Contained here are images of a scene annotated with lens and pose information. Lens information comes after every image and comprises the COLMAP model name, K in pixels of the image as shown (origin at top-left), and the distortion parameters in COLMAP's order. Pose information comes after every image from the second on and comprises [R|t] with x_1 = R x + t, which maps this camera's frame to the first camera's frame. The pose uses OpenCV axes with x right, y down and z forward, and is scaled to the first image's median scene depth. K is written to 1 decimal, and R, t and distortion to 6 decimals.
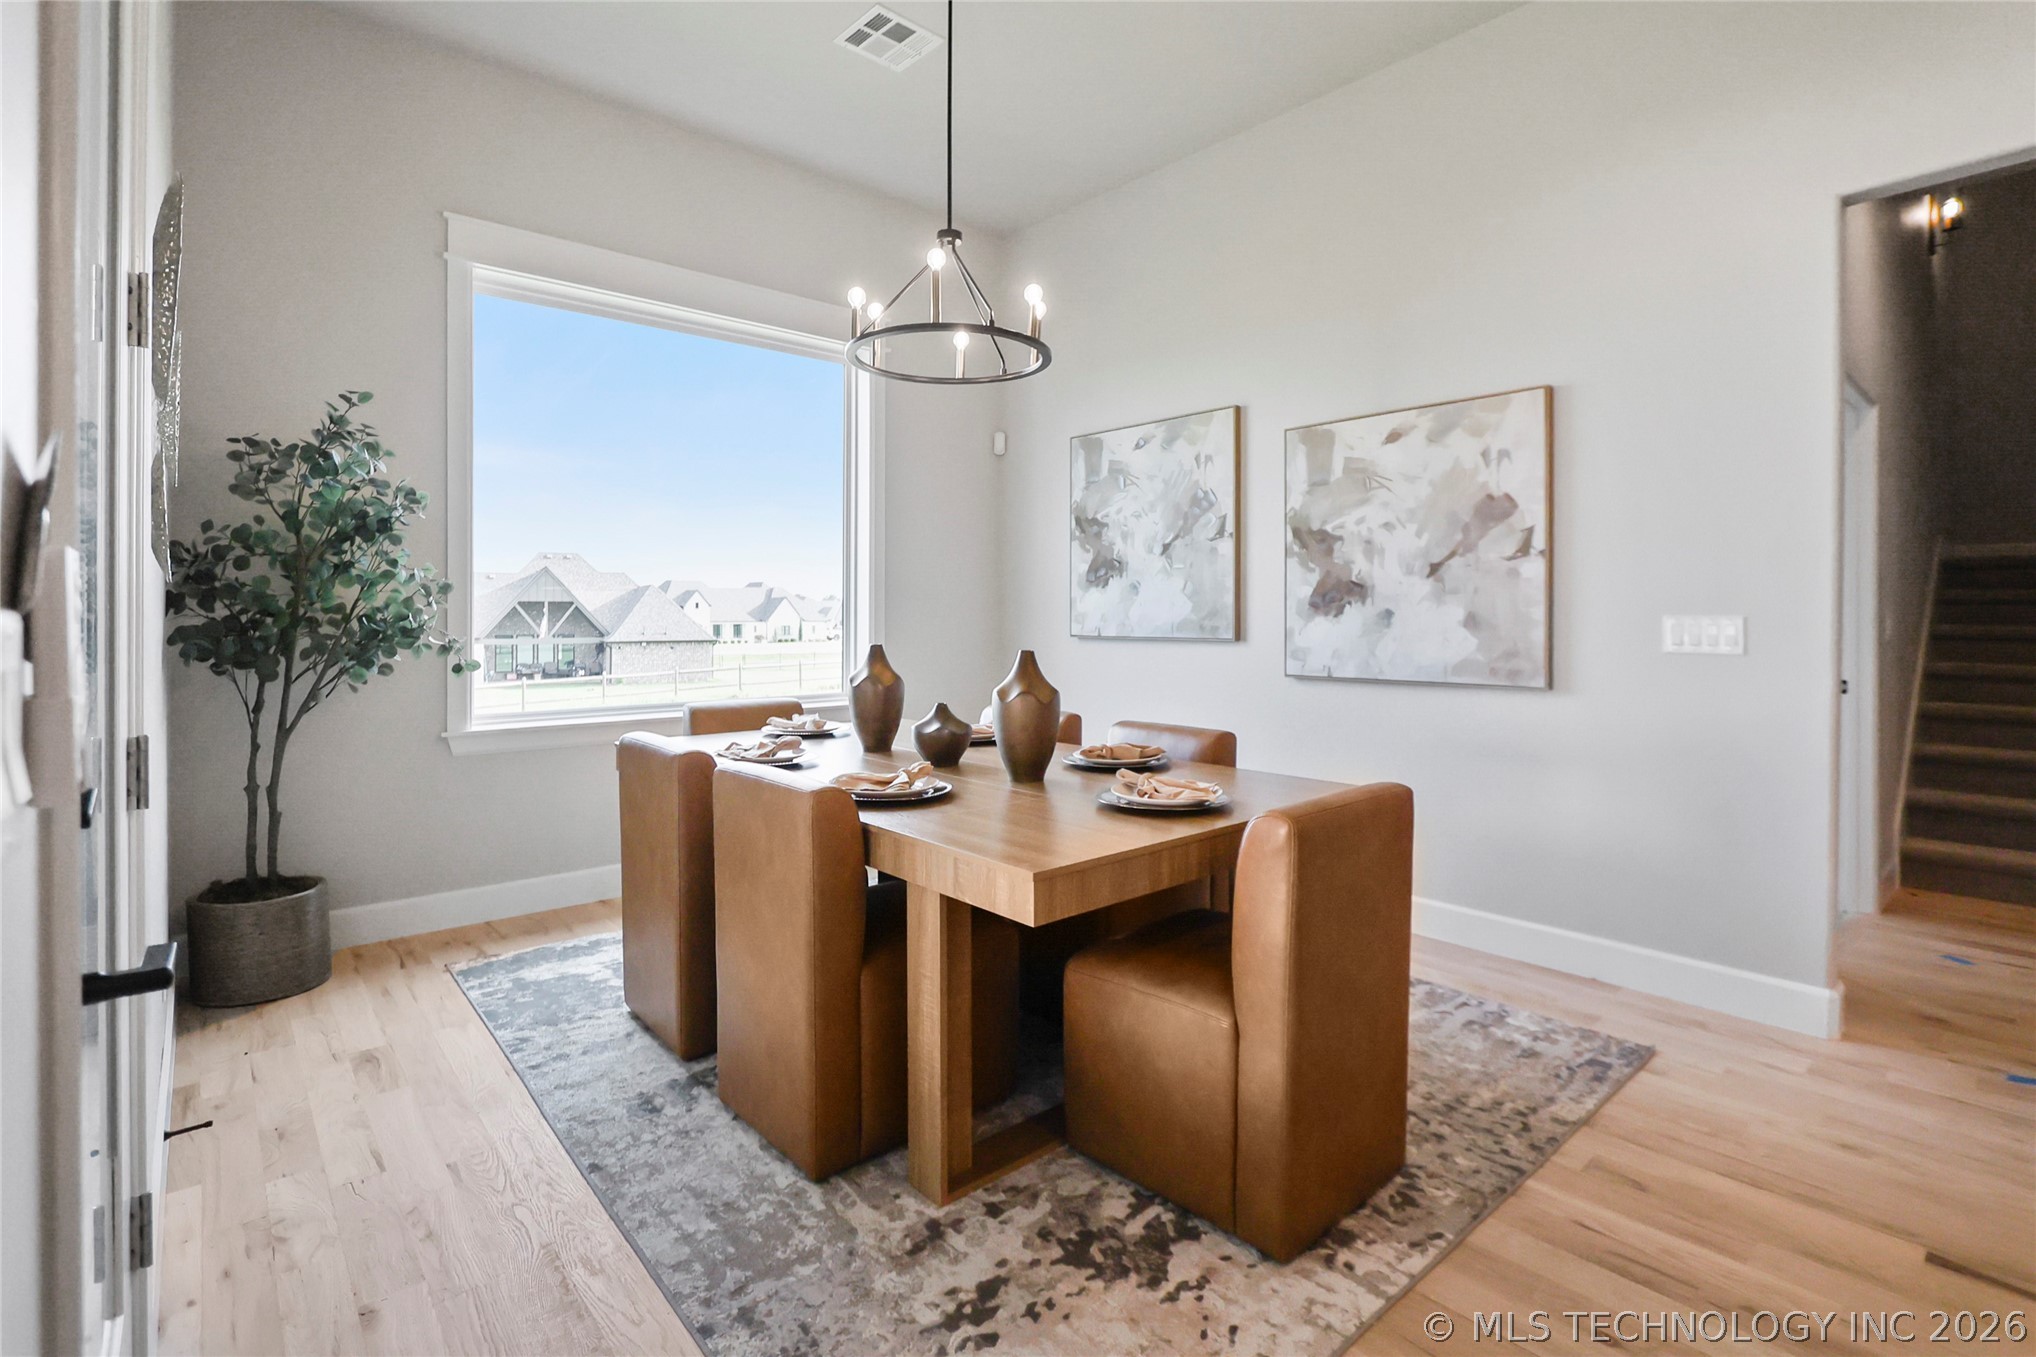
lens RADIAL K [[955.9, 0, 1030.5], [0, 955.9, 615.6], [0, 0, 1]] dist [-0.018545, 0.000007]
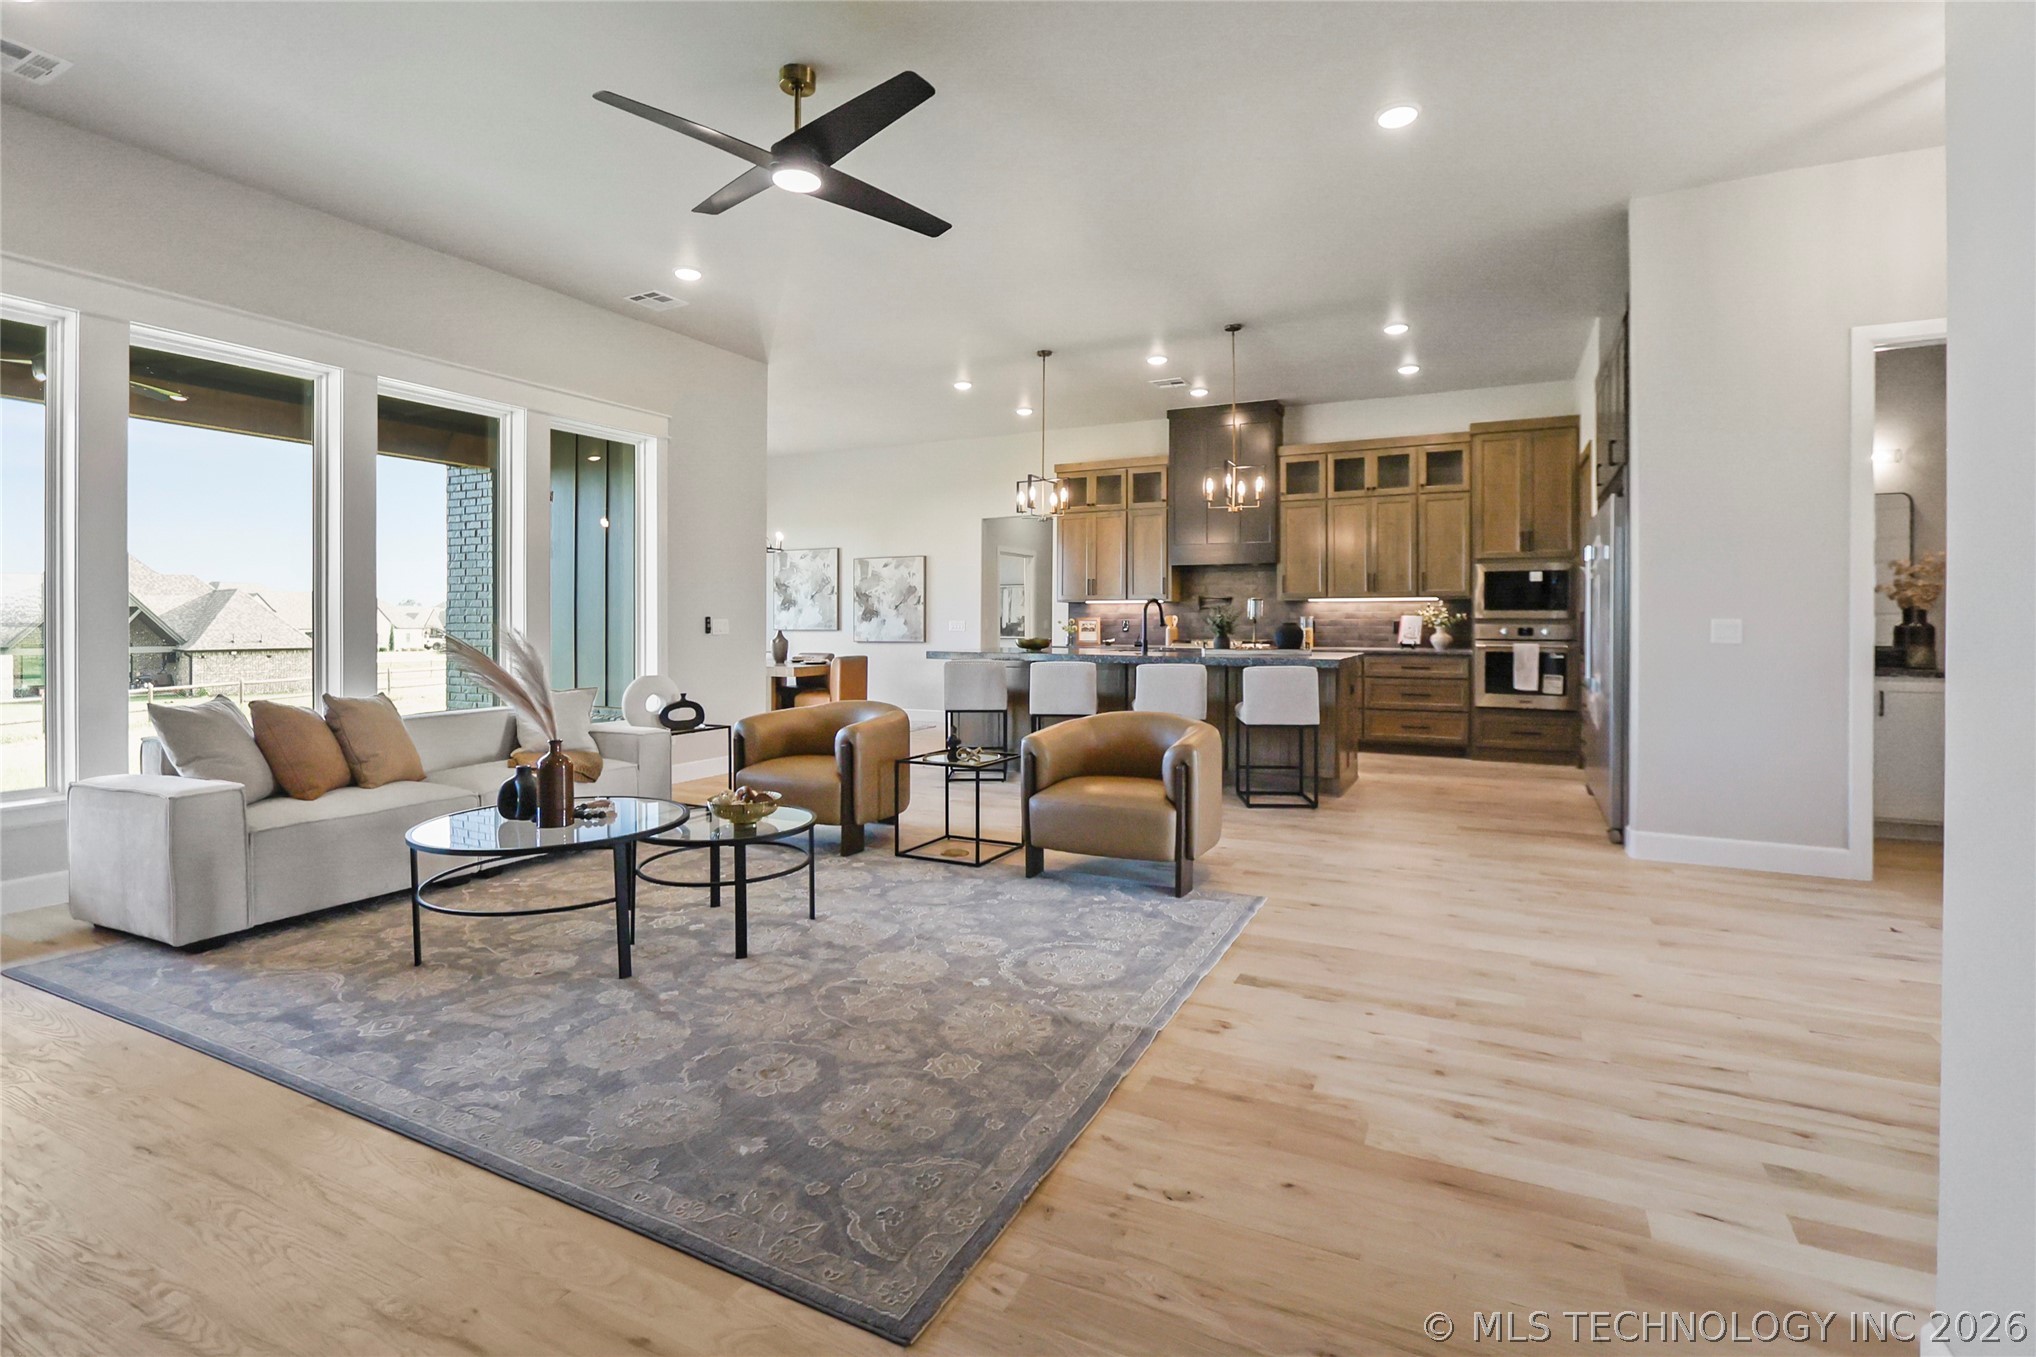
lens RADIAL K [[944.9, 0, 1025.7], [0, 944.9, 626.1], [0, 0, 1]] dist [-0.013706, 0.000215]
pose [[0.928933, -0.002513, 0.370239, -0.342317], [0.000831, 0.999989, 0.004702, 0.001555], [-0.370247, -0.004060, 0.928925, -2.034214]]
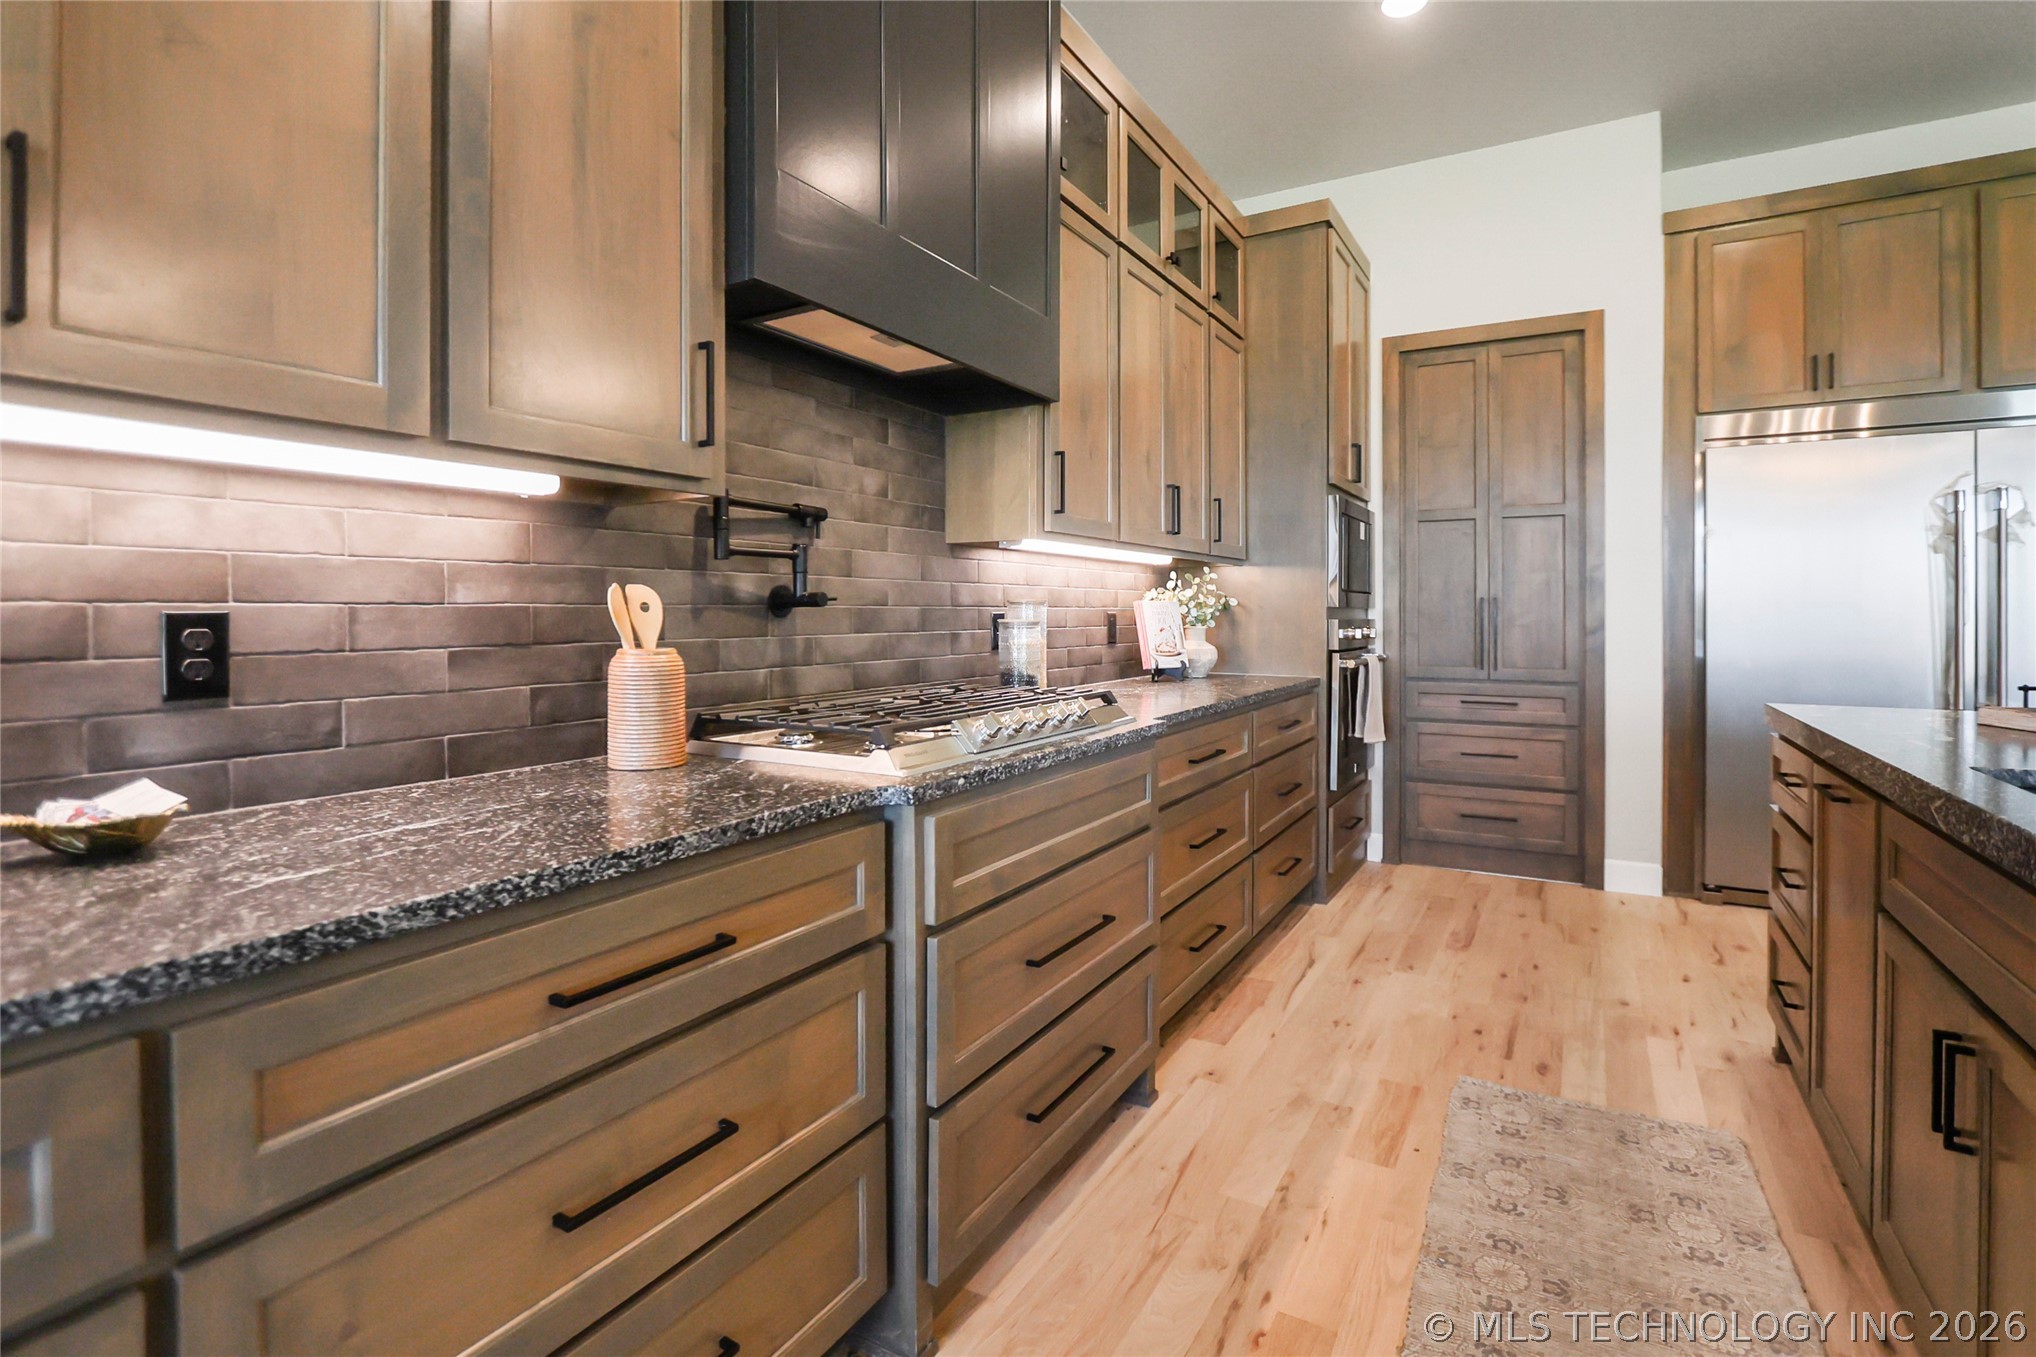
lens RADIAL K [[949.1, 0, 1045.0], [0, 949.1, 612.1], [0, 0, 1]] dist [-0.013531, 0.000086]
pose [[-0.324824, -0.002041, 0.945772, 0.507340], [-0.000327, 0.999998, 0.002045, -0.001943], [-0.945775, 0.000355, -0.324824, 0.173302]]
